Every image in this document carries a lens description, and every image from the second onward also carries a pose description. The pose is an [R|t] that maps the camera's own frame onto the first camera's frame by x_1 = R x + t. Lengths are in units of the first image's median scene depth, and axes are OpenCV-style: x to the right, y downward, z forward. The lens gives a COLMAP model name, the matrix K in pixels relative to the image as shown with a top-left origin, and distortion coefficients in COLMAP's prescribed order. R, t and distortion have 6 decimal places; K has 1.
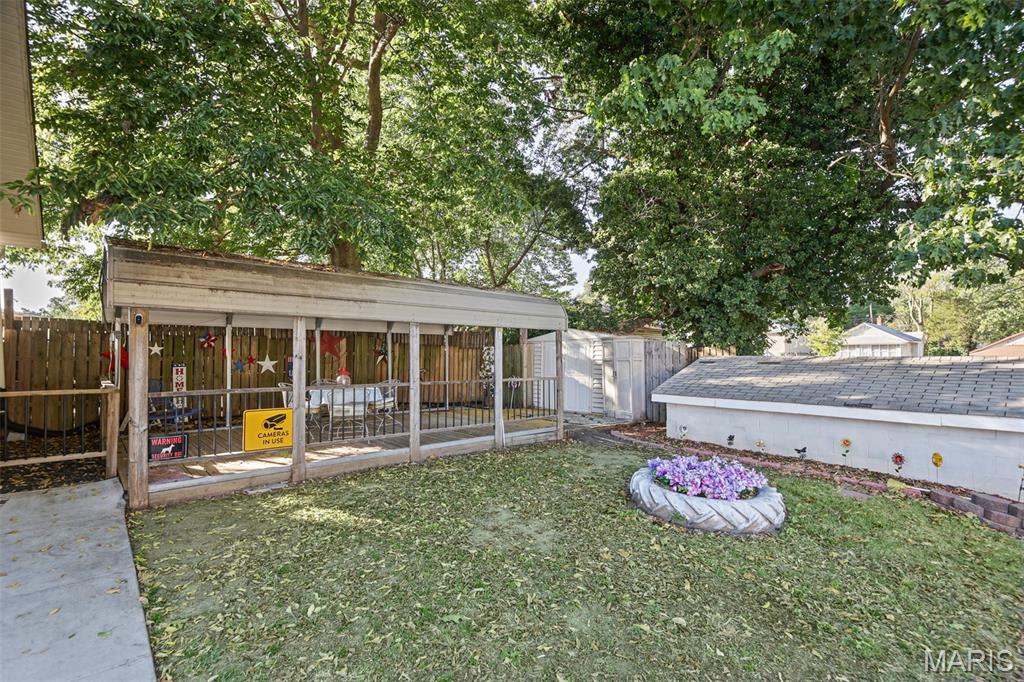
lens RADIAL K [[453.3, 0, 515.4], [0, 453.3, 334.9], [0, 0, 1]] dist [0.000723, -0.000125]
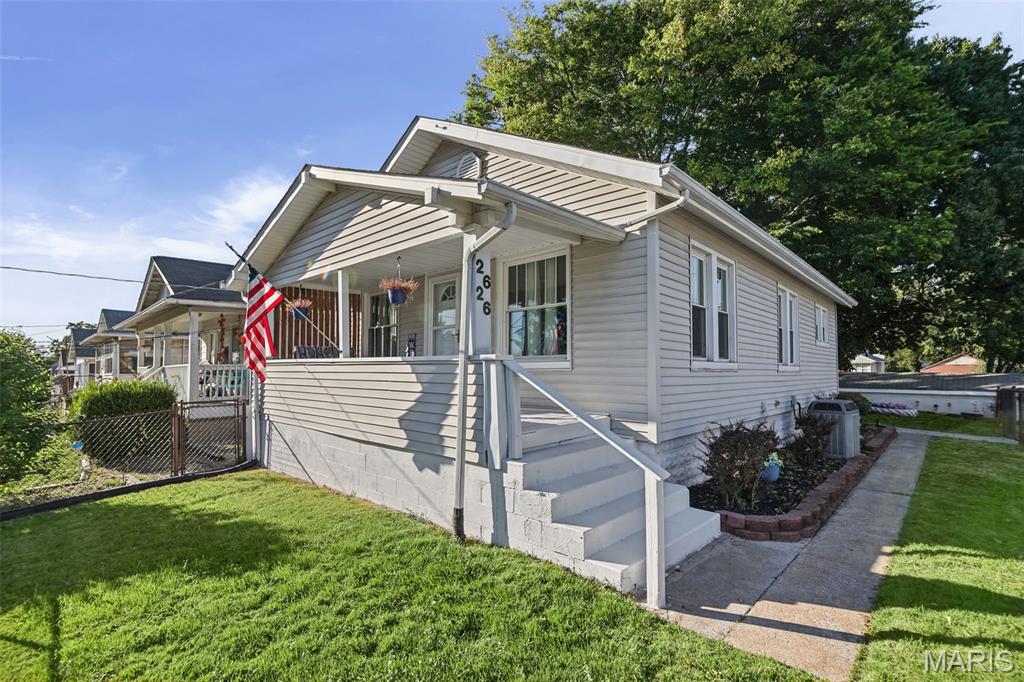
lens RADIAL K [[453.3, 0, 515.4], [0, 453.3, 334.9], [0, 0, 1]] dist [0.000723, -0.000125]
pose [[0.996650, 0.010288, 0.081141, -0.525234], [-0.007612, 0.999419, -0.033230, -0.019483], [-0.081436, 0.032501, 0.996149, -0.430174]]
